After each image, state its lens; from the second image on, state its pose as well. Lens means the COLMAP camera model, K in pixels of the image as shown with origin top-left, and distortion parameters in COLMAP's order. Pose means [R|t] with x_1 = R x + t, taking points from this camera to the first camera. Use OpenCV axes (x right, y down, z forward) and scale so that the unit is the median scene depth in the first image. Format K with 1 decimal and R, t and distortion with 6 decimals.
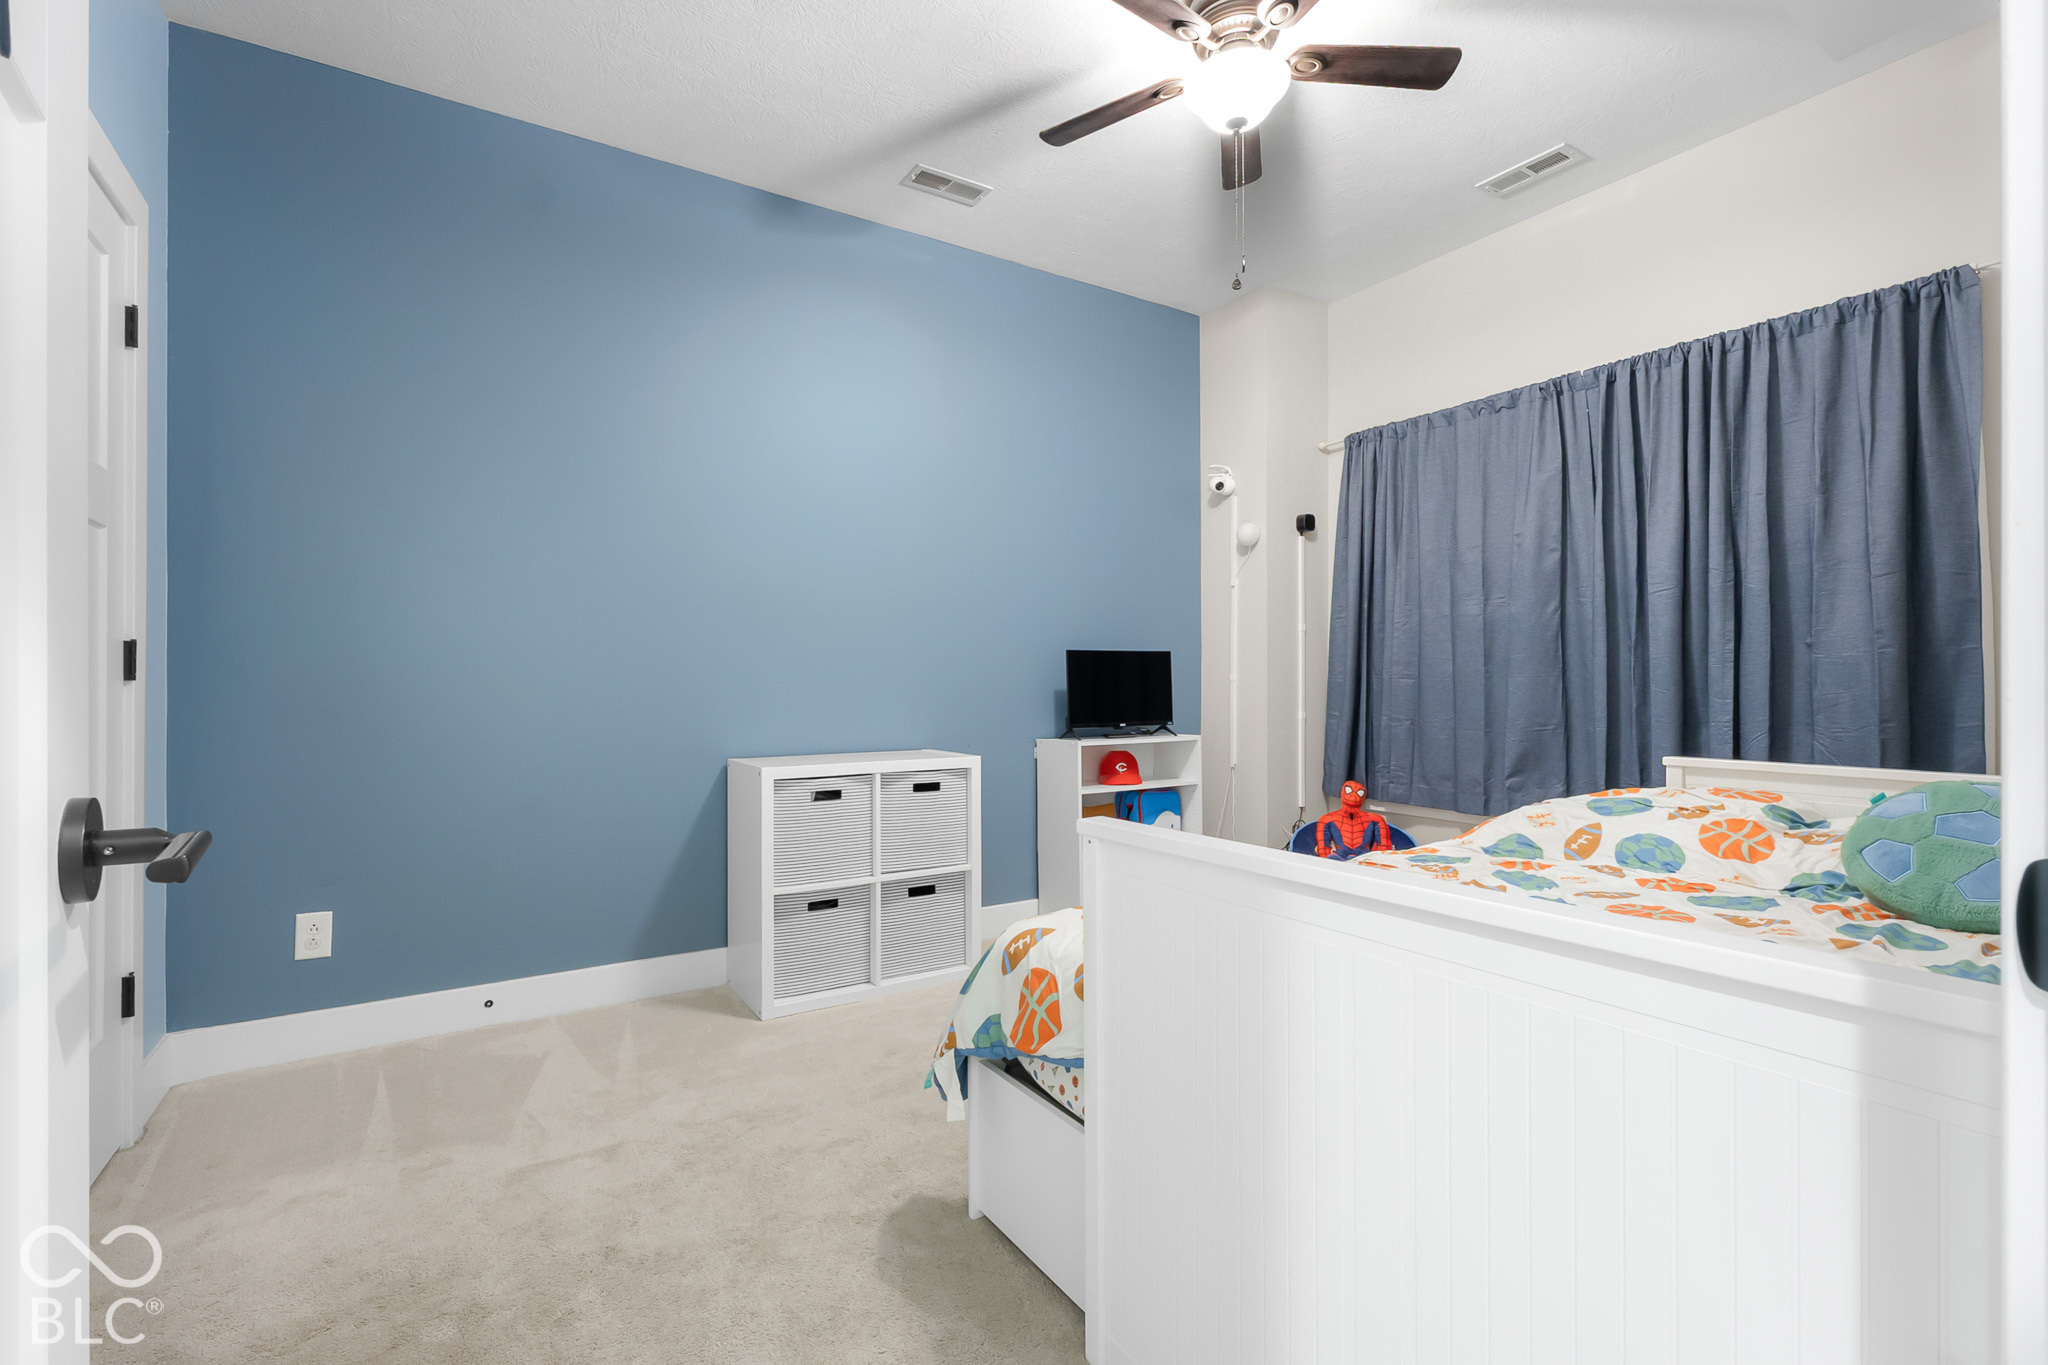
lens RADIAL K [[924.7, 0, 1022.1], [0, 924.7, 676.8], [0, 0, 1]] dist [-0.007261, 0.008480]
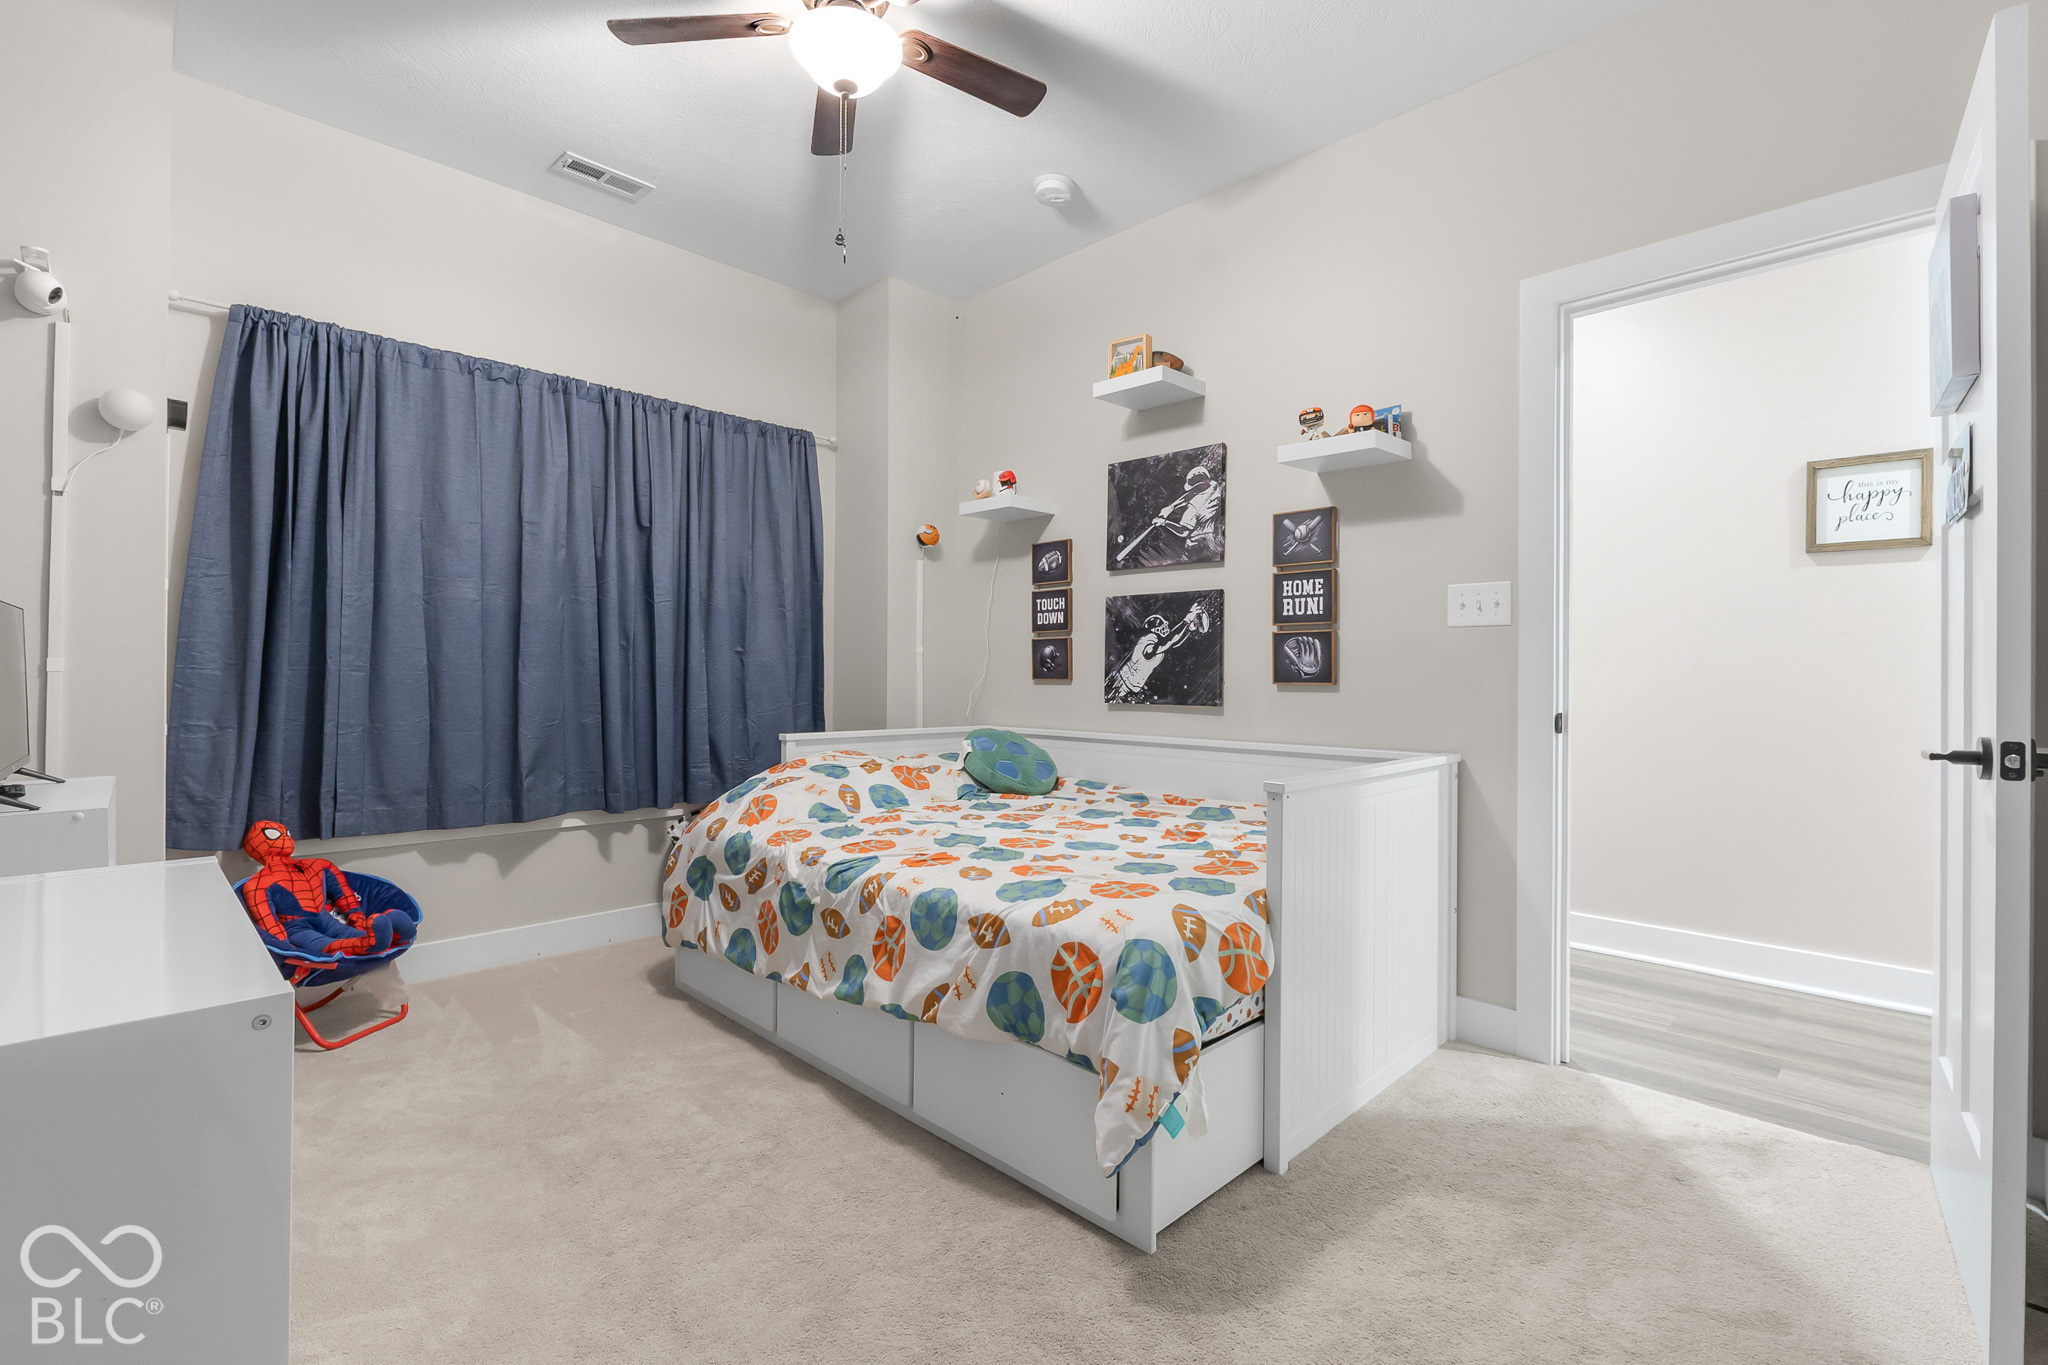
lens RADIAL K [[924.7, 0, 1022.1], [0, 924.7, 676.8], [0, 0, 1]] dist [-0.007261, 0.008480]
pose [[-0.223958, -0.003257, 0.974593, -0.526174], [-0.014761, 0.999891, -0.000051, -0.002045], [-0.974487, -0.014397, -0.223981, 0.738579]]
